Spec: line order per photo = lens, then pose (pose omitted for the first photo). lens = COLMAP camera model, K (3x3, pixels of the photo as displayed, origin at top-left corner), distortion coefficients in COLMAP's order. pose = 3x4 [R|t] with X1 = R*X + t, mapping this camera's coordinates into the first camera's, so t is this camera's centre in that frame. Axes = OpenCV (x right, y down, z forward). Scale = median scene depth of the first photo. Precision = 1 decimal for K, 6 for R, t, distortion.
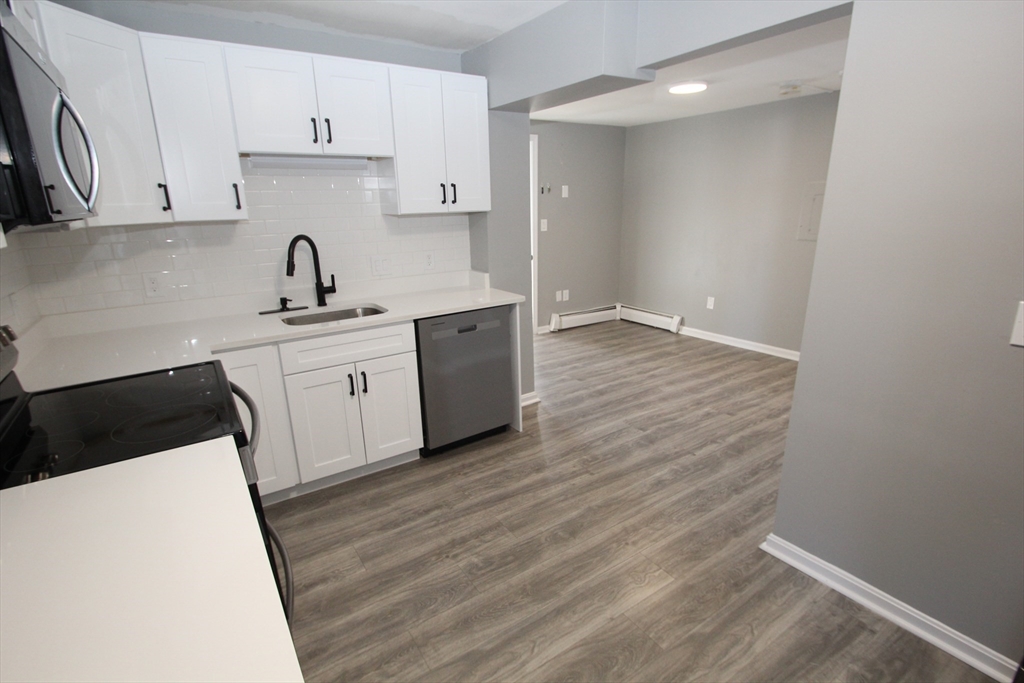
lens RADIAL K [[489.6, 0, 509.4], [0, 489.6, 346.0], [0, 0, 1]] dist [0.004991, -0.016089]
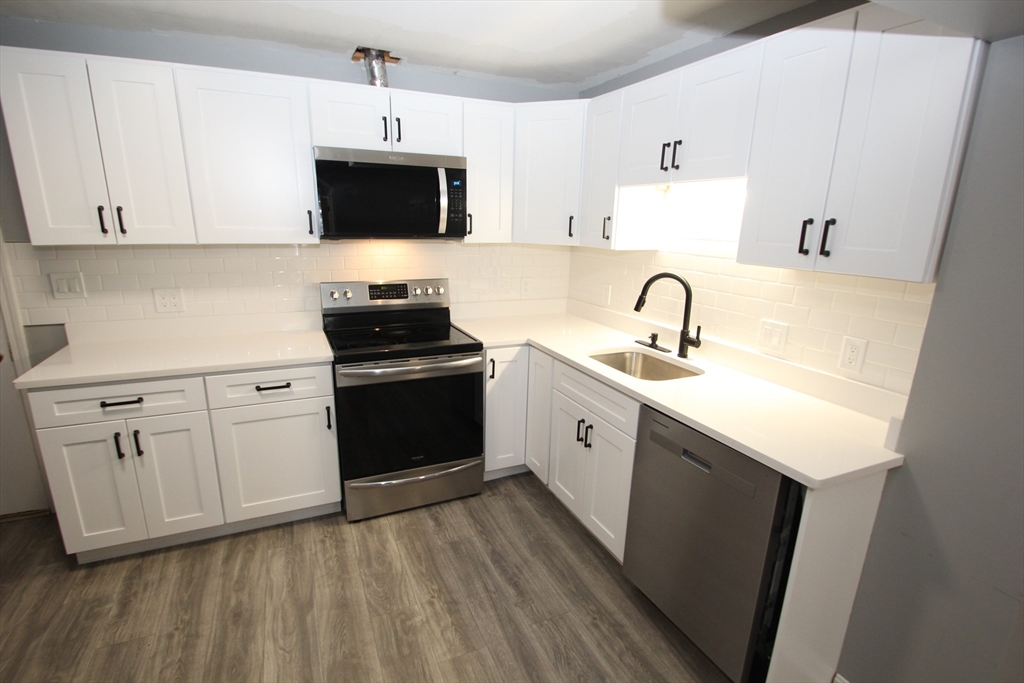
lens RADIAL K [[489.6, 0, 509.4], [0, 489.6, 346.0], [0, 0, 1]] dist [0.004991, -0.016089]
pose [[-0.161845, 0.266585, -0.950126, 0.626110], [-0.299248, 0.904224, 0.304680, -0.356073], [0.940349, 0.333634, -0.066569, 1.016641]]
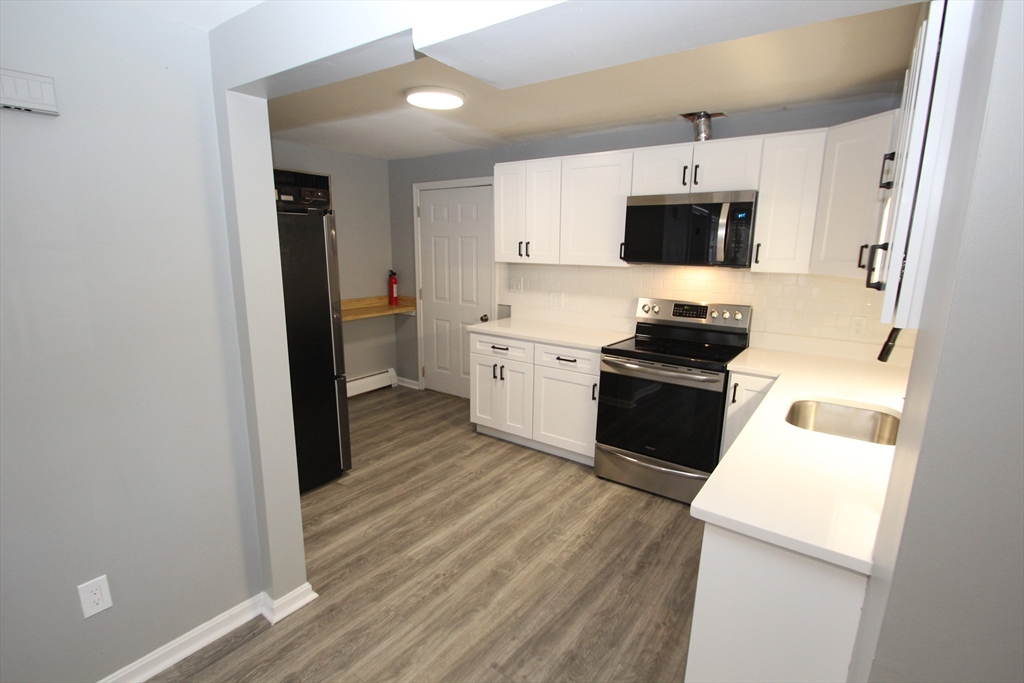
lens RADIAL K [[489.6, 0, 509.4], [0, 489.6, 346.0], [0, 0, 1]] dist [0.004991, -0.016089]
pose [[-0.938419, 0.081826, -0.335670, 0.427532], [-0.090575, 0.879307, 0.467564, -0.559790], [0.333415, 0.469174, -0.817747, 1.699621]]
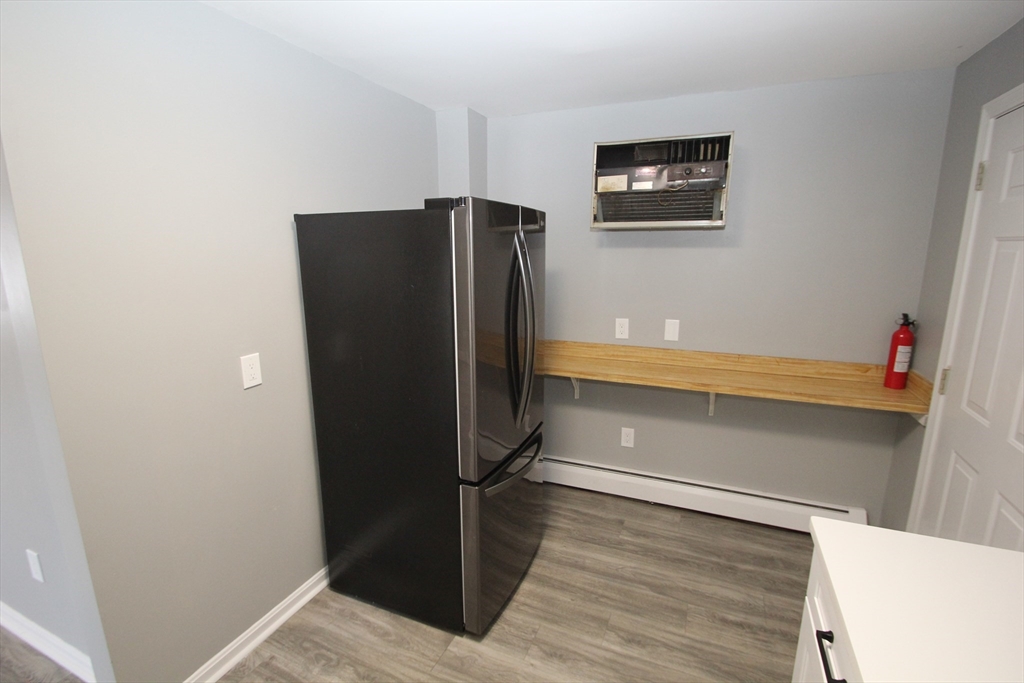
lens RADIAL K [[473.4, 0, 507.9], [0, 473.4, 348.4], [0, 0, 1]] dist [0.009564, -0.014802]
pose [[-0.539439, -0.153742, 0.827870, -0.269337], [0.252405, 0.908453, 0.333174, -0.226769], [-0.803304, 0.388685, -0.451250, 0.609833]]
